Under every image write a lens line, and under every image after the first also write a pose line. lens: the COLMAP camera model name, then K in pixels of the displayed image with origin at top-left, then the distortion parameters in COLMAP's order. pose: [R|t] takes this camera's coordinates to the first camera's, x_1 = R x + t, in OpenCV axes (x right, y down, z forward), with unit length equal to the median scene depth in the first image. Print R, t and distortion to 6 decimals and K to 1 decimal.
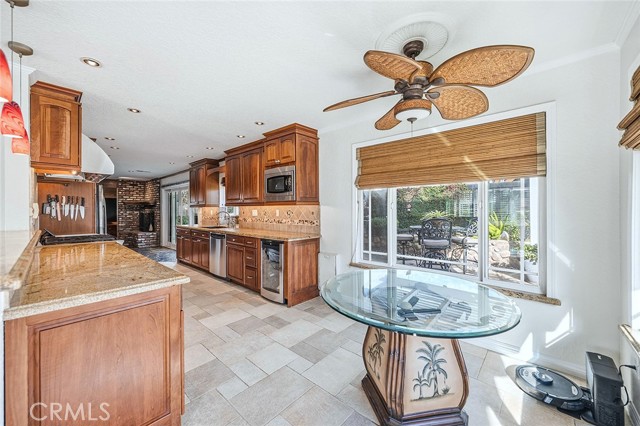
lens RADIAL K [[245.4, 0, 316.6], [0, 245.4, 210.3], [0, 0, 1]] dist [0.000333, -0.000398]
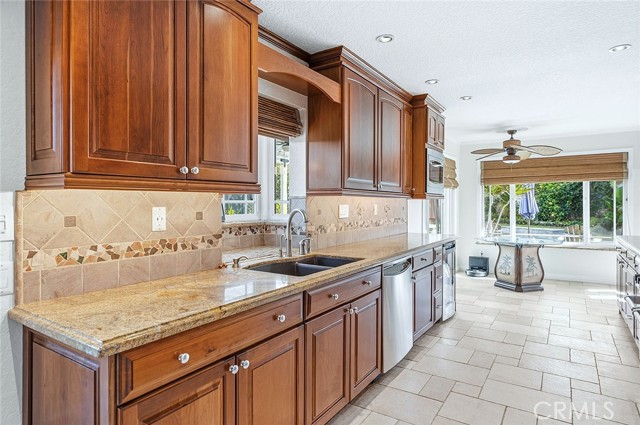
lens RADIAL K [[375.8, 0, 316.9], [0, 375.8, 203.1], [0, 0, 1]] dist [0.003154, 0.001471]
pose [[-0.155511, 0.004214, 0.987825, -1.245253], [0.004259, 0.999984, -0.003595, -0.003723], [-0.987825, 0.003648, -0.155527, 1.511830]]
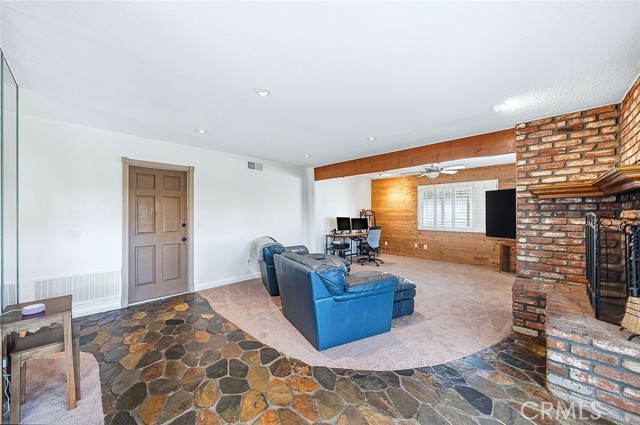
lens RADIAL K [[237.4, 0, 316.2], [0, 237.4, 212.8], [0, 0, 1]] dist [-0.002470, -0.000021]
pose [[-0.036301, -0.002232, -0.999338, -1.173558], [0.001436, 0.999996, -0.002285, -0.007052], [0.999340, -0.001518, -0.036297, 1.838203]]
